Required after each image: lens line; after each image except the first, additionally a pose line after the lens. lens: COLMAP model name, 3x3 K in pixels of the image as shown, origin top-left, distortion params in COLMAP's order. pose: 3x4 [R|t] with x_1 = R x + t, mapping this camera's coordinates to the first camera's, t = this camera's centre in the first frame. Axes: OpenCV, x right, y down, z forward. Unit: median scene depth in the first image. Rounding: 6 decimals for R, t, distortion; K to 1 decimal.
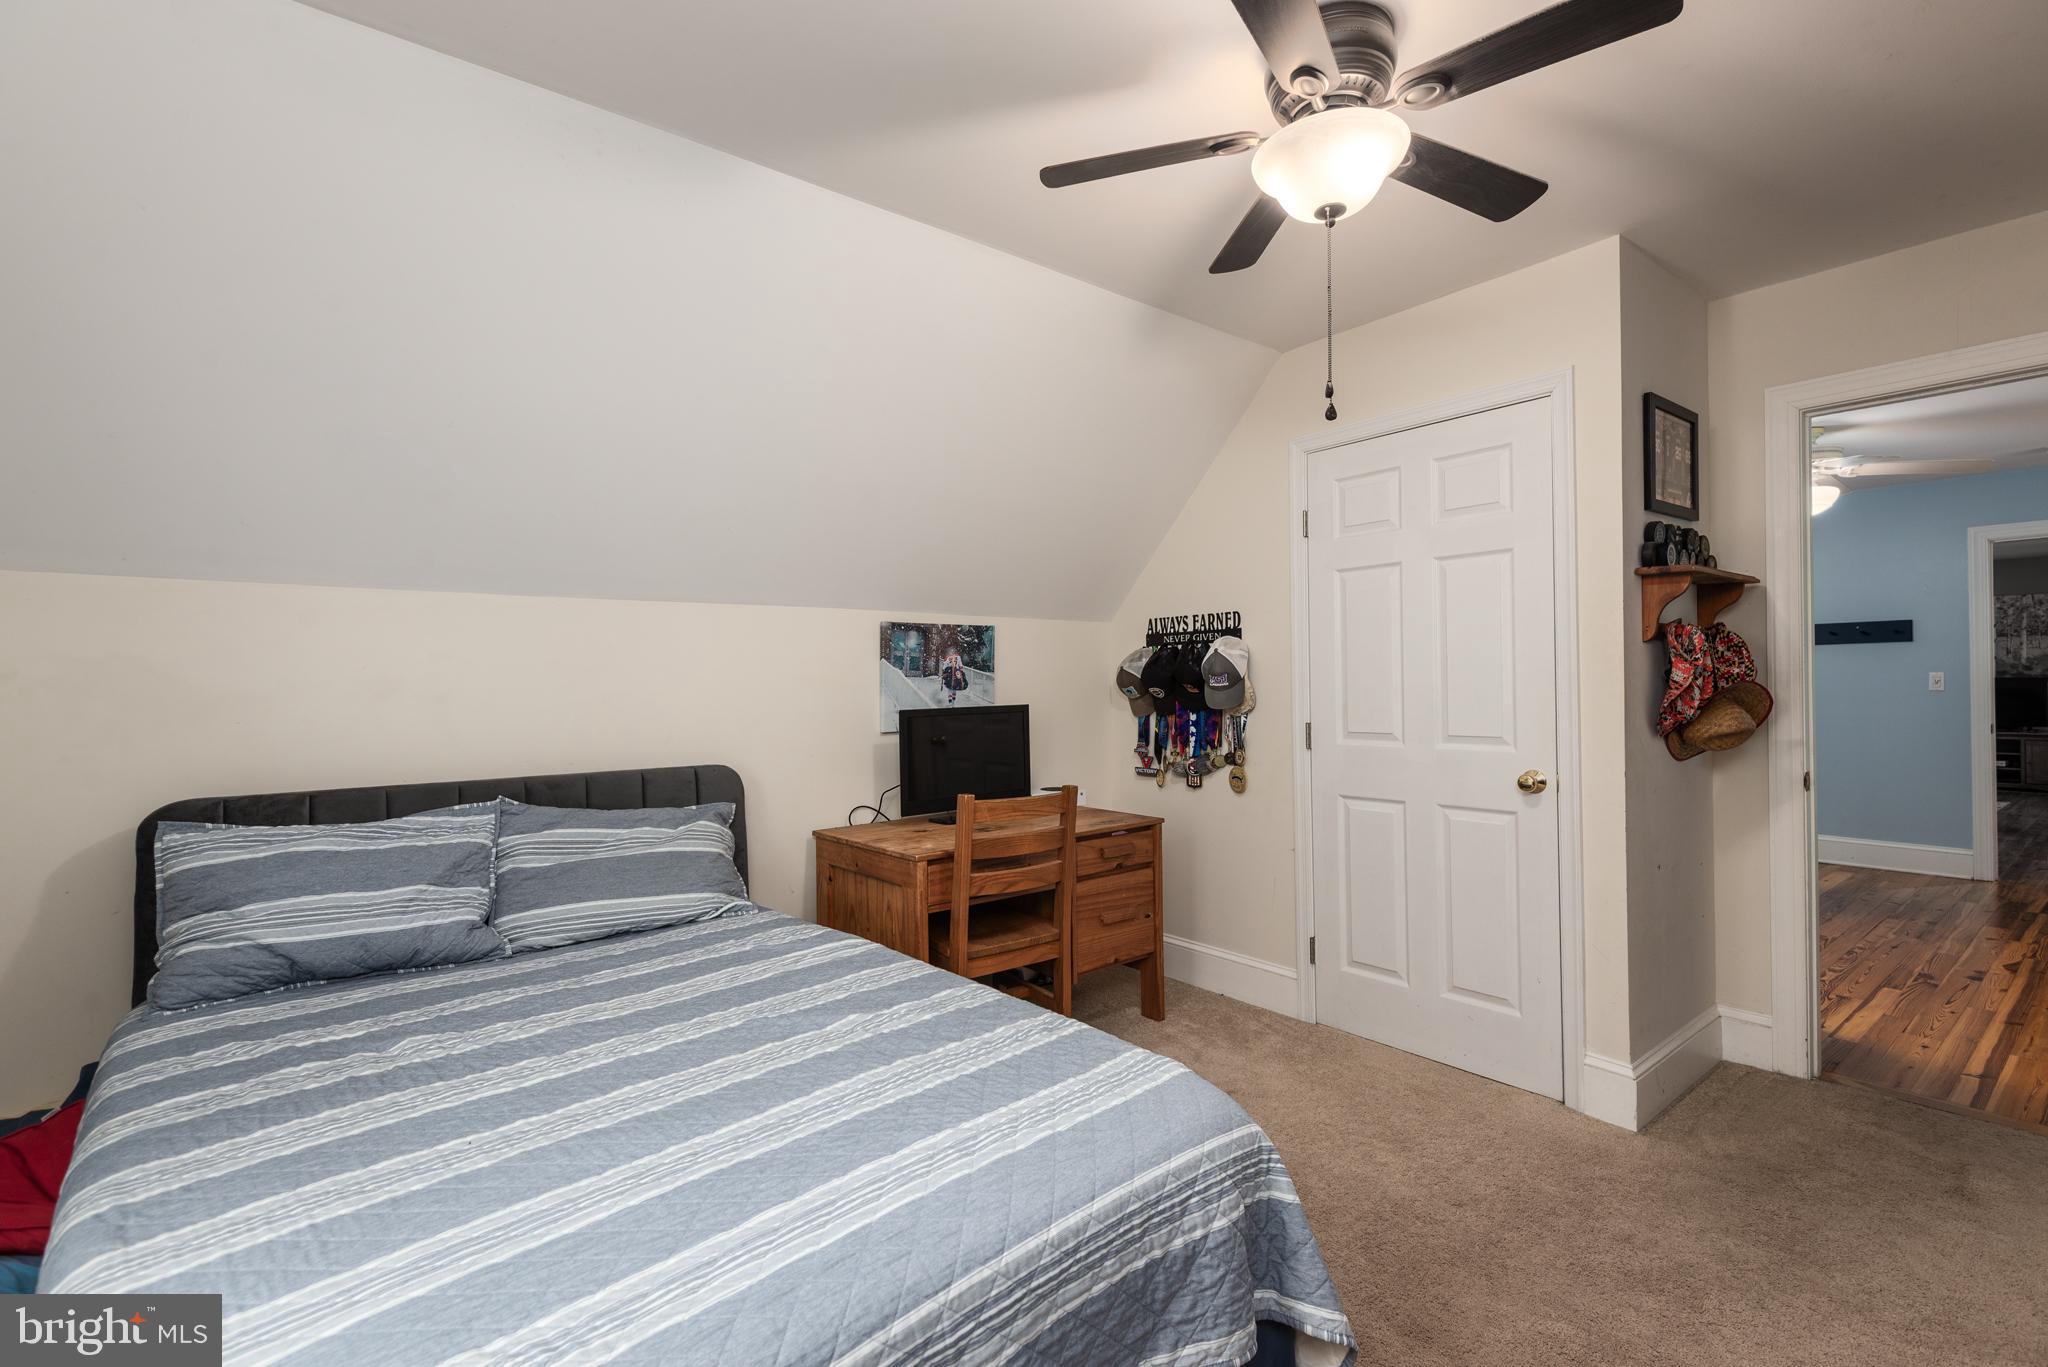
lens RADIAL K [[913.8, 0, 1033.8], [0, 913.8, 677.3], [0, 0, 1]] dist [0.001061, -0.000465]
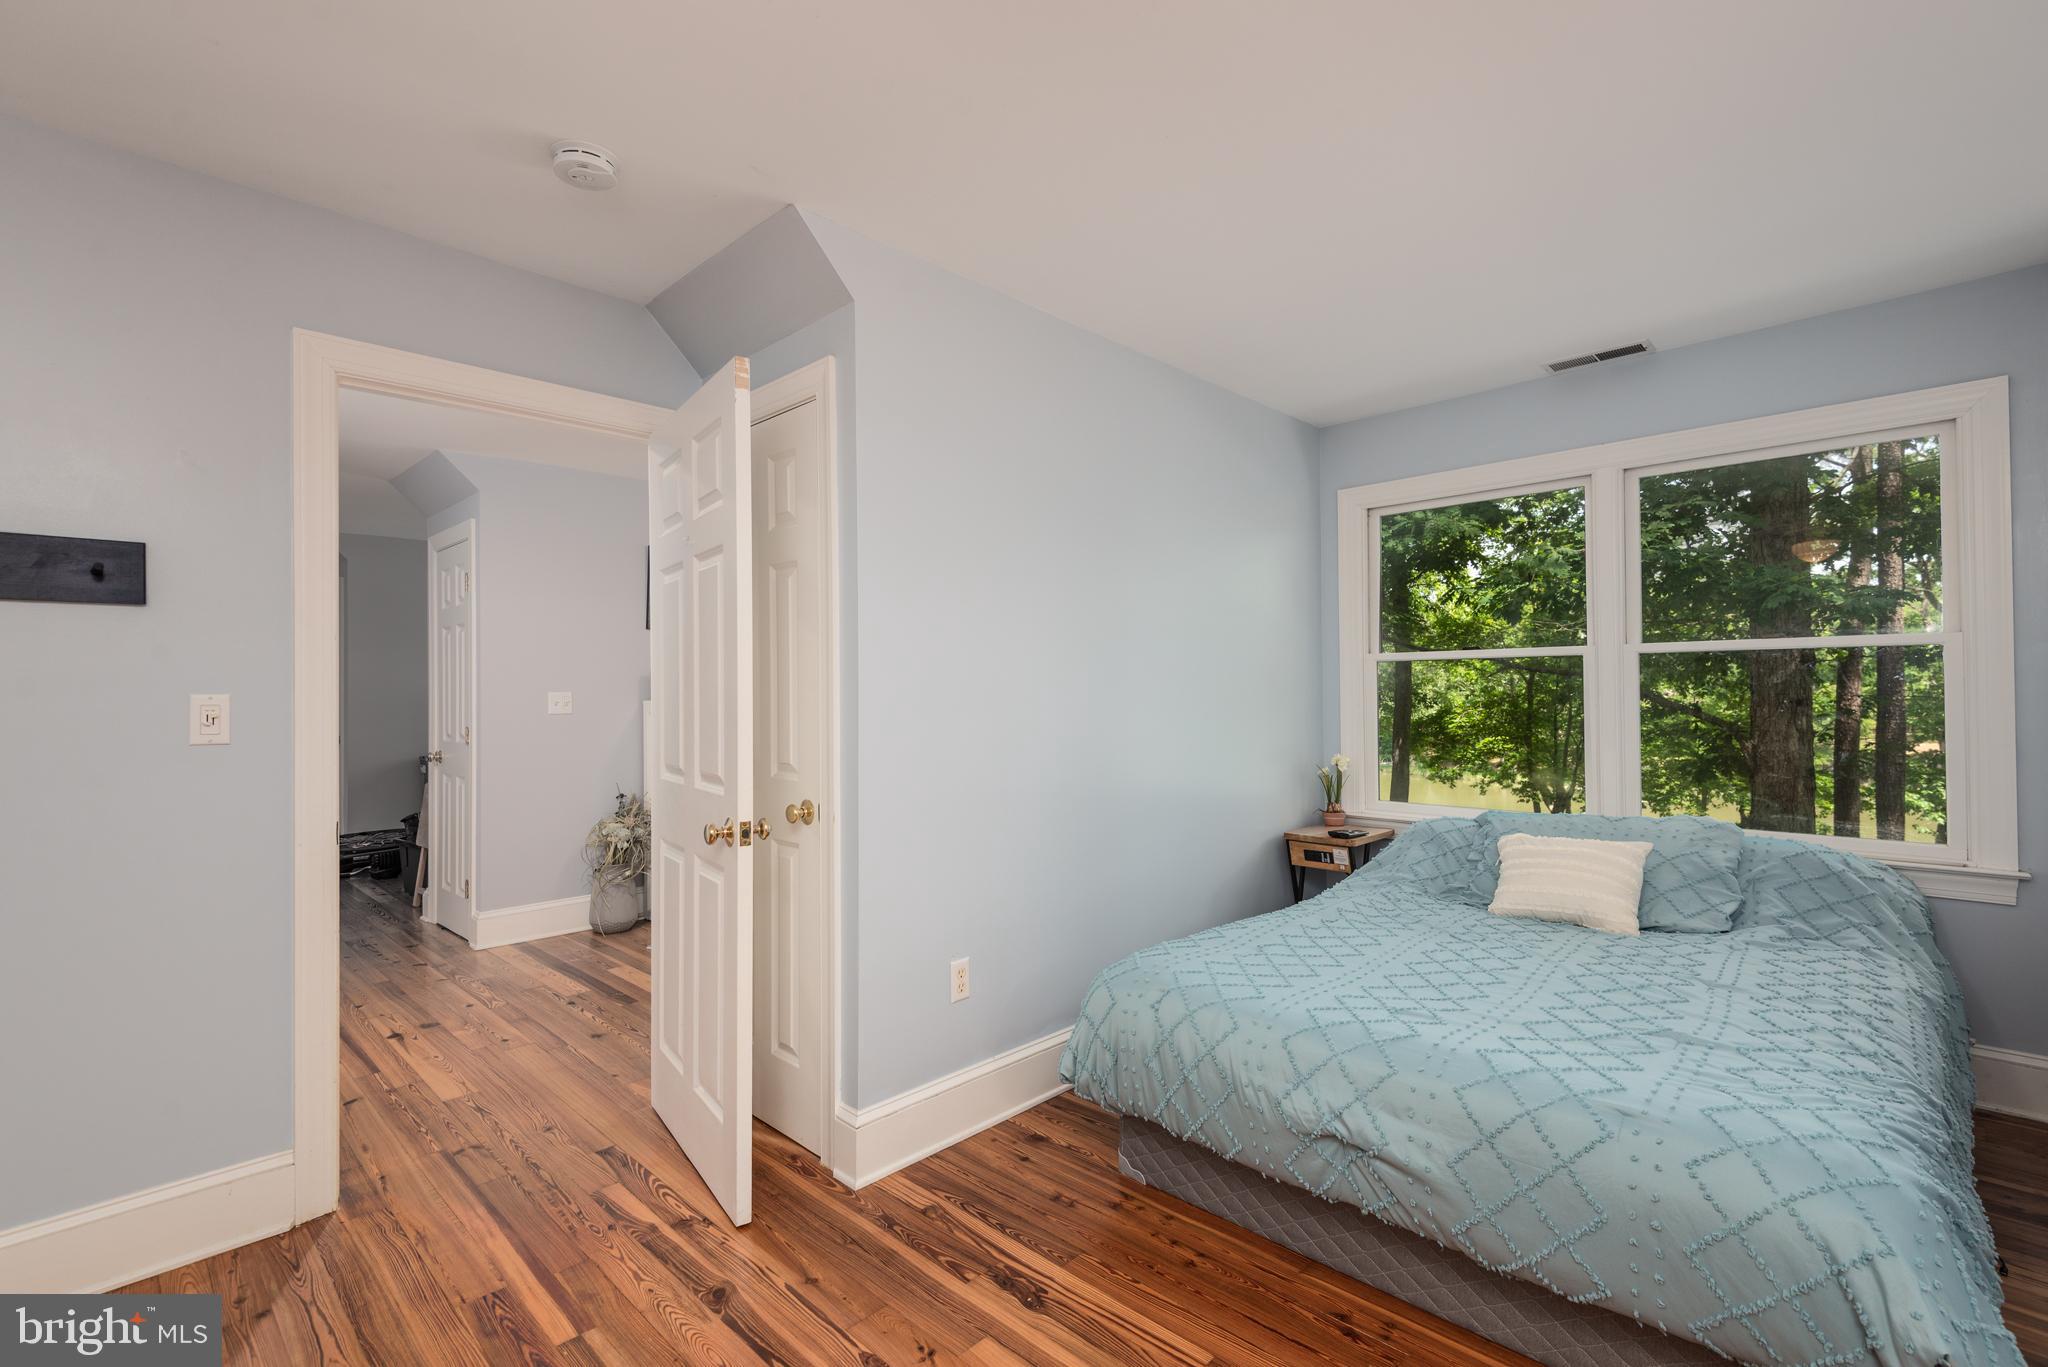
lens RADIAL K [[913.8, 0, 1026.9], [0, 913.8, 683.8], [0, 0, 1]] dist [0.001061, -0.000465]
pose [[-0.042054, 0.022756, 0.998856, 0.241226], [-0.005272, 0.999722, -0.022998, -0.001088], [-0.999101, -0.006233, -0.041922, 0.273412]]
